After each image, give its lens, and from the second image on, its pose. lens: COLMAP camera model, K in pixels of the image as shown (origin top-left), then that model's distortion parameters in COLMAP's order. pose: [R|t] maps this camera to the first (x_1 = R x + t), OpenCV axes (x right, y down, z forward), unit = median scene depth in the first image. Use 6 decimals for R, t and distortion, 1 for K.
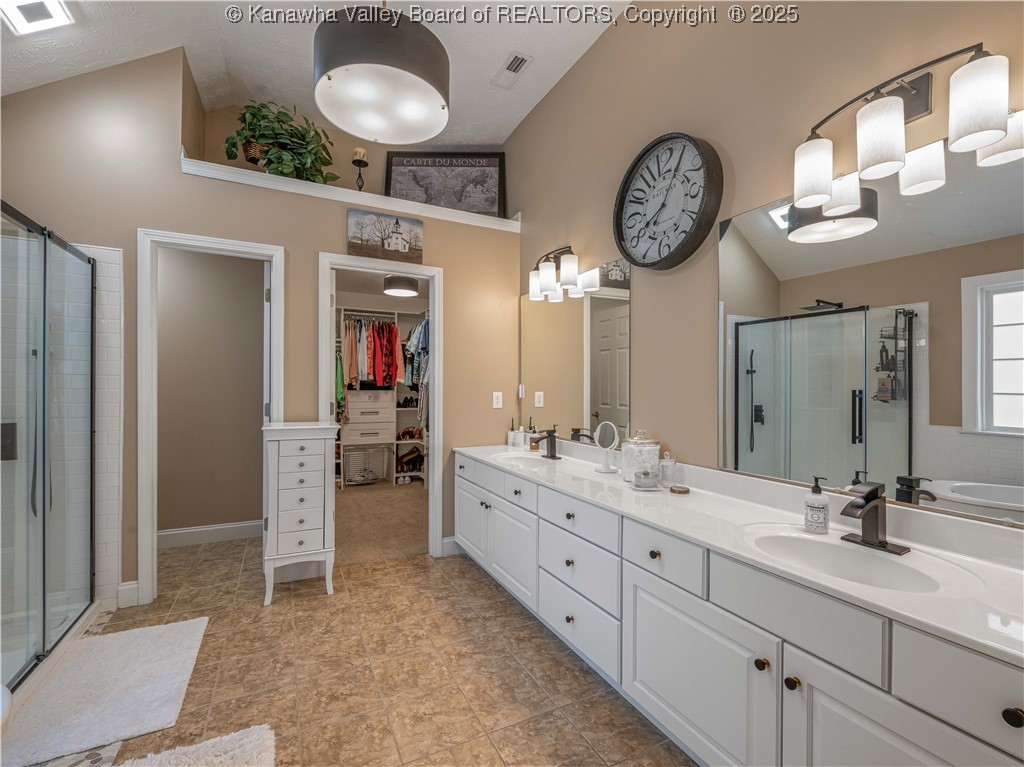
lens RADIAL K [[451.6, 0, 512.0], [0, 451.6, 383.5], [0, 0, 1]] dist [0.002724, 0.000211]
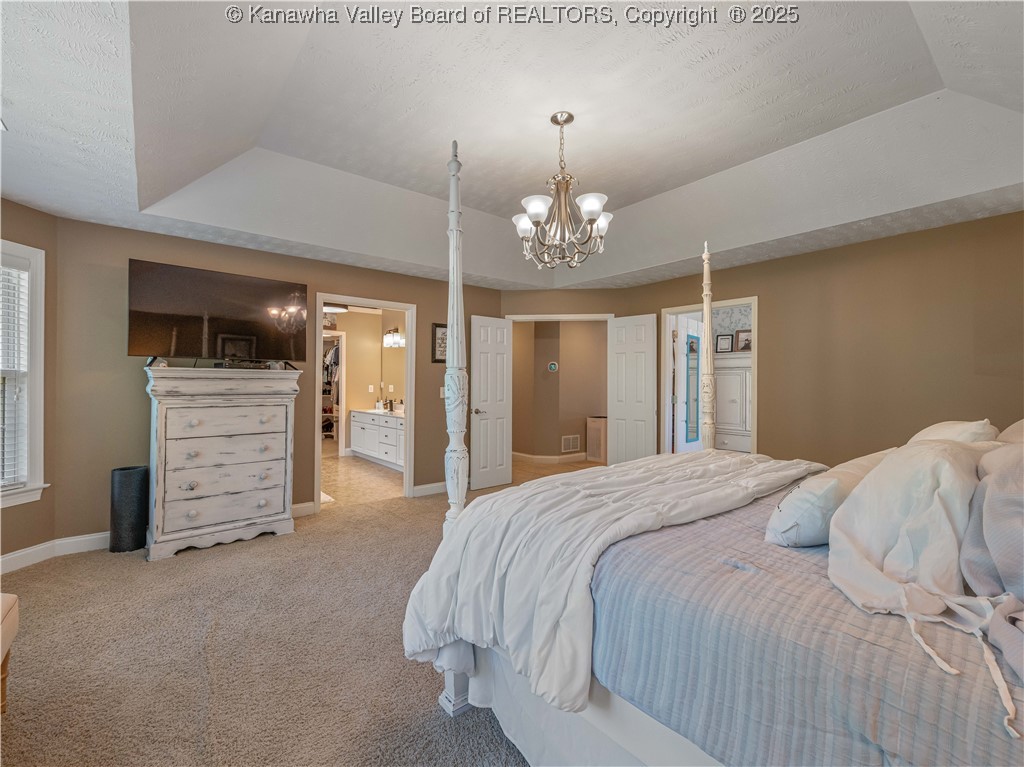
lens RADIAL K [[451.6, 0, 512.0], [0, 451.6, 383.5], [0, 0, 1]] dist [0.002724, 0.000211]
pose [[0.979004, 0.001638, 0.203832, 0.224409], [-0.002828, 0.999981, 0.005547, -0.004612], [-0.203819, -0.006007, 0.978990, -1.538800]]
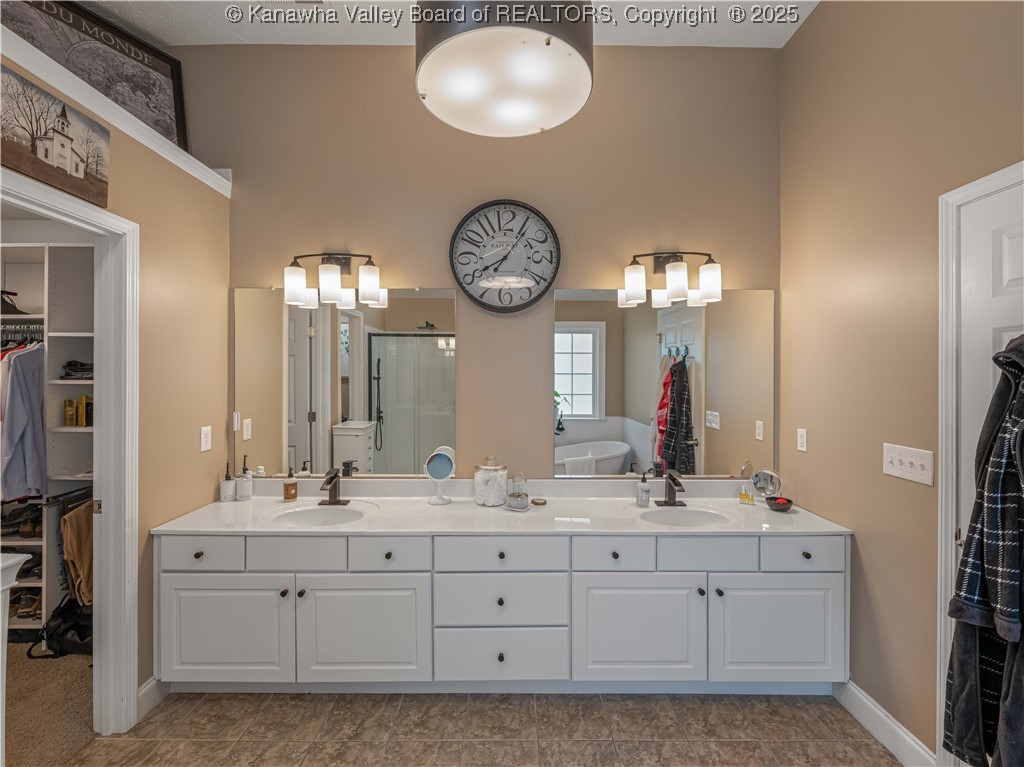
lens RADIAL K [[443.5, 0, 513.8], [0, 443.5, 369.8], [0, 0, 1]] dist [-0.004086, -0.000557]
pose [[0.451049, 0.005948, 0.892480, -0.466596], [-0.007728, 0.999966, -0.002759, -0.074870], [-0.892466, -0.005653, 0.451079, 0.331149]]
